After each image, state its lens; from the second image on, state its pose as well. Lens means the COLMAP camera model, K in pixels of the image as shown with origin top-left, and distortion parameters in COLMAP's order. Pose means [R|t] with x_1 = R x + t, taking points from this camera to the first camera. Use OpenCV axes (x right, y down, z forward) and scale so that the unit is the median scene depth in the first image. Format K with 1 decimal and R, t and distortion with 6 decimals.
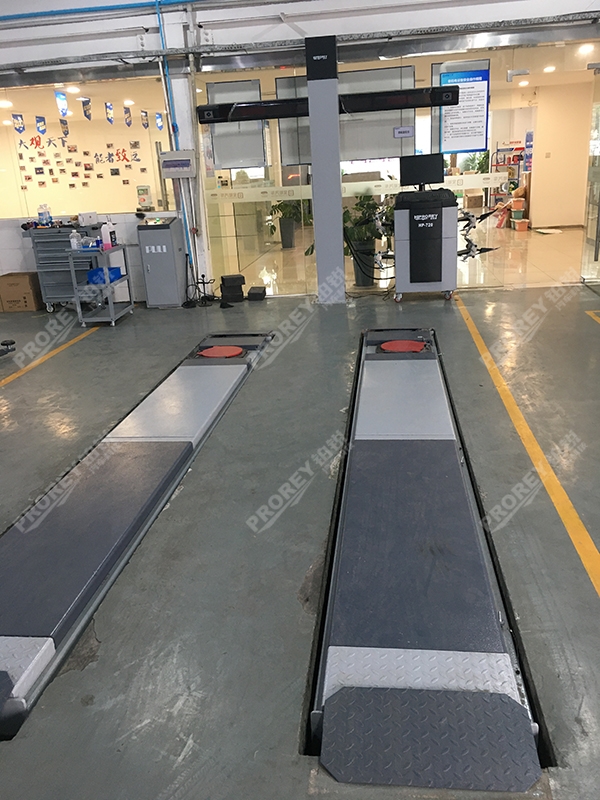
lens RADIAL K [[684.1, 0, 300.0], [0, 684.1, 400.0], [0, 0, 1]] dist [0.009721, 0.003016]
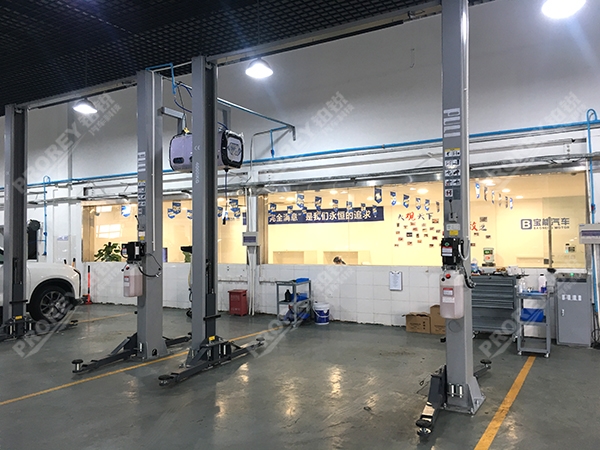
lens RADIAL K [[501.1, 0, 300.0], [0, 501.1, 225.0], [0, 0, 1]] dist [0.006047, 0.003121]
pose [[0.914039, 0.030833, -0.404452, -0.167903], [-0.166825, 0.937448, -0.305550, 0.008854], [0.369731, 0.346758, 0.862008, -0.004226]]
